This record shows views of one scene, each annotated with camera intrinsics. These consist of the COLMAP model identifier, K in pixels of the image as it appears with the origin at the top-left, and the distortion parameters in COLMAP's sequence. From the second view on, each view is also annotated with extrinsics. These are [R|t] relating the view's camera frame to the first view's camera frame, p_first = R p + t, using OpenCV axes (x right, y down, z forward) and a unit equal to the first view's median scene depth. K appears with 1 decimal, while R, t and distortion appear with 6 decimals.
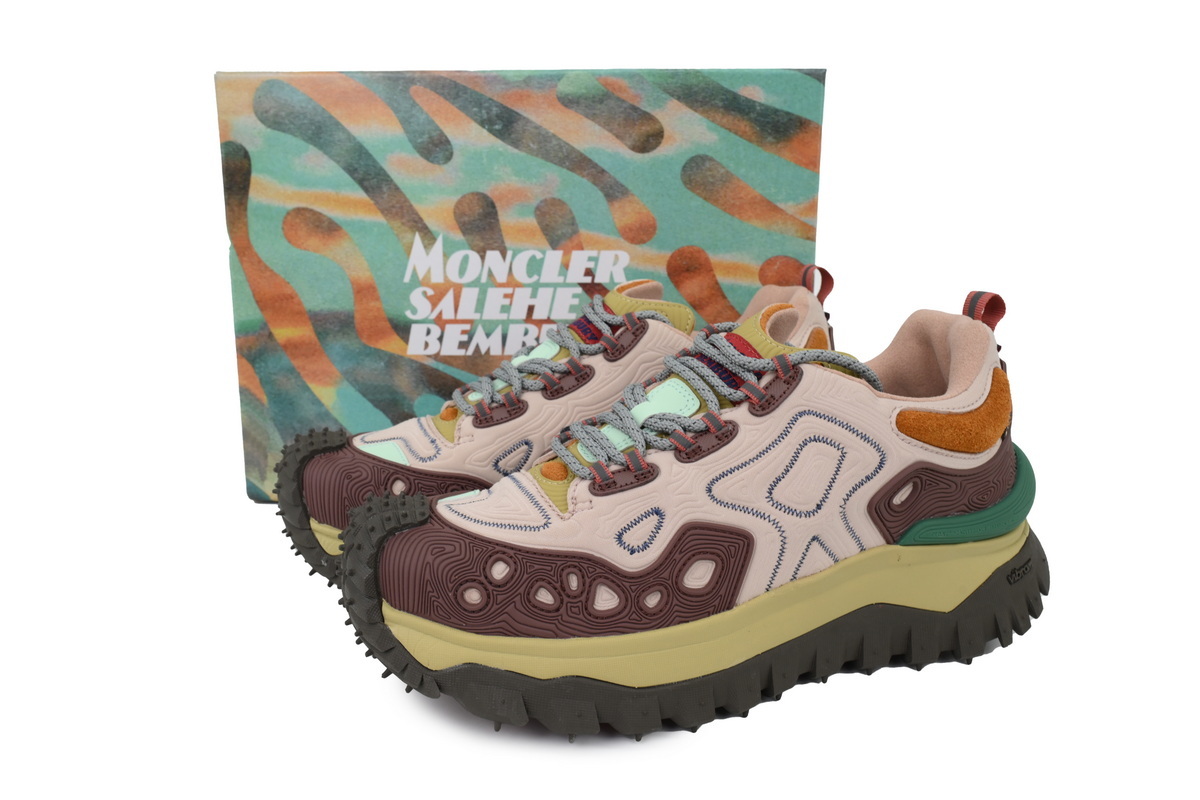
lens RADIAL K [[944.7, 0, 602.7], [0, 944.7, 399.3], [0, 0, 1]] dist [-0.002922, 0.000746]
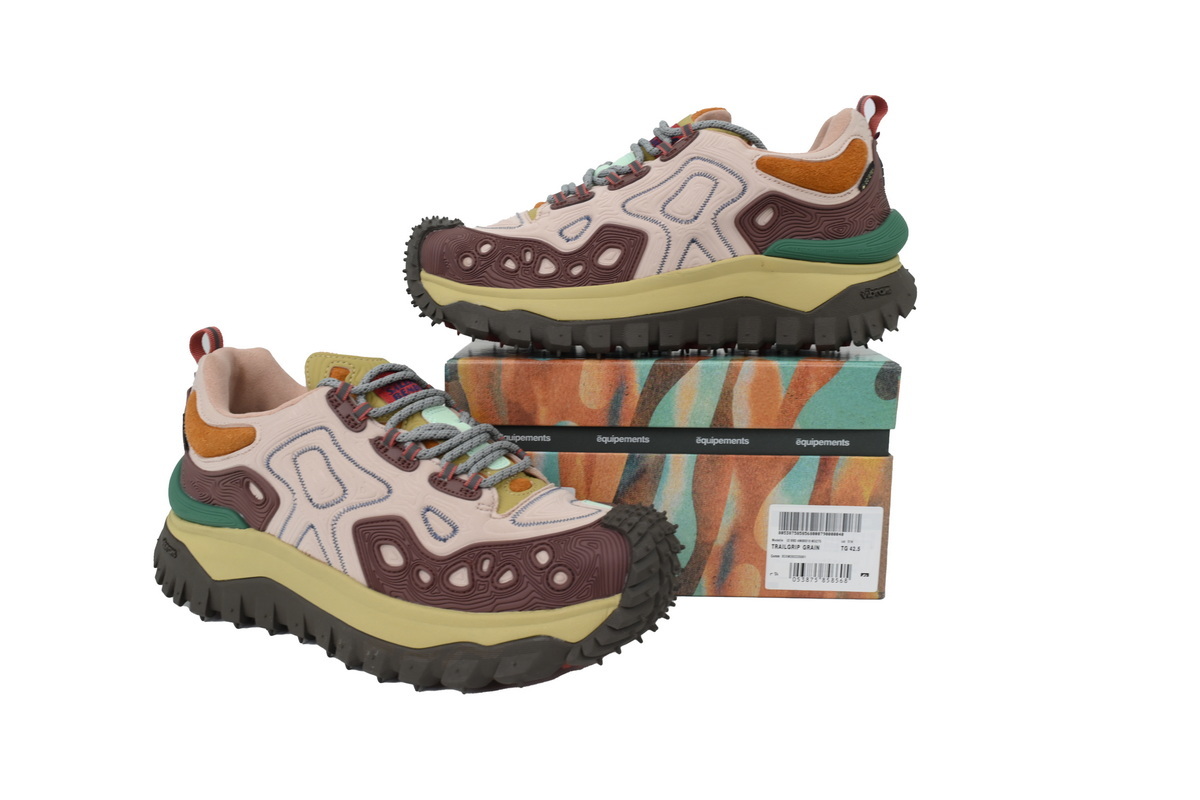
lens RADIAL K [[944.7, 0, 597.3], [0, 944.7, 400.8], [0, 0, 1]] dist [-0.002922, 0.000746]
pose [[0.948383, 0.050955, -0.313006, 0.562903], [-0.064331, 0.997398, -0.032551, 0.459936], [0.310533, 0.051006, 0.949193, -0.436434]]
